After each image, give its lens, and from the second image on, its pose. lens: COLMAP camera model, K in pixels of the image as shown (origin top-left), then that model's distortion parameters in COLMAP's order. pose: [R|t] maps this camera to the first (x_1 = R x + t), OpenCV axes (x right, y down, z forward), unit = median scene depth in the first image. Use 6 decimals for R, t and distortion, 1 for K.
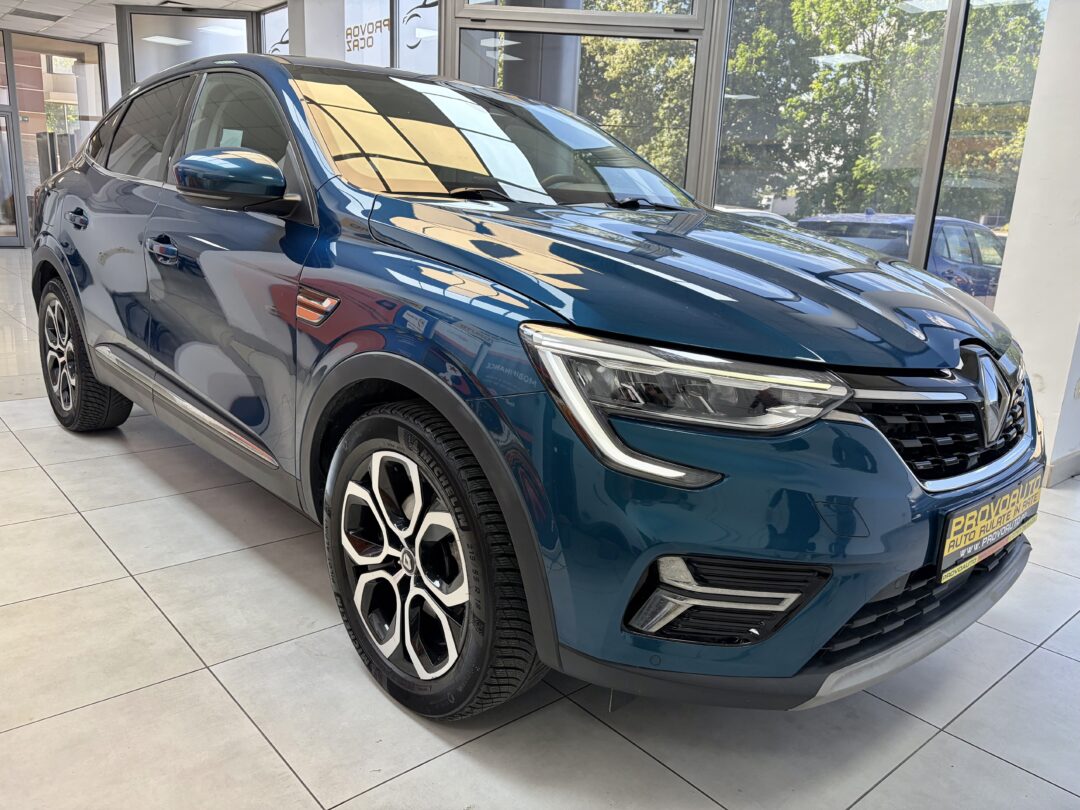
lens RADIAL K [[812.2, 0, 538.6], [0, 812.2, 401.8], [0, 0, 1]] dist [0.087998, -0.097312]
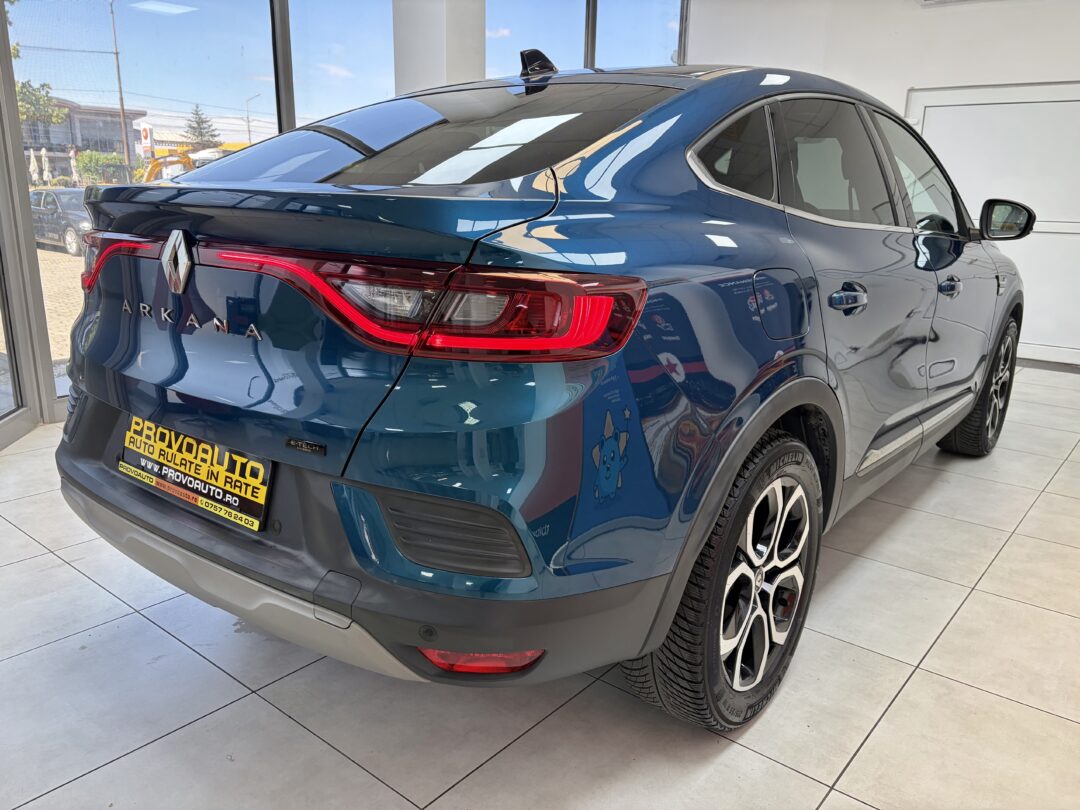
lens RADIAL K [[812.2, 0, 538.6], [0, 812.2, 401.8], [0, 0, 1]] dist [0.087998, -0.097312]
pose [[-0.163645, -0.300641, 0.939593, -0.439611], [0.184684, 0.926258, 0.328540, -0.160307], [-0.969078, 0.227291, -0.096054, 0.518891]]
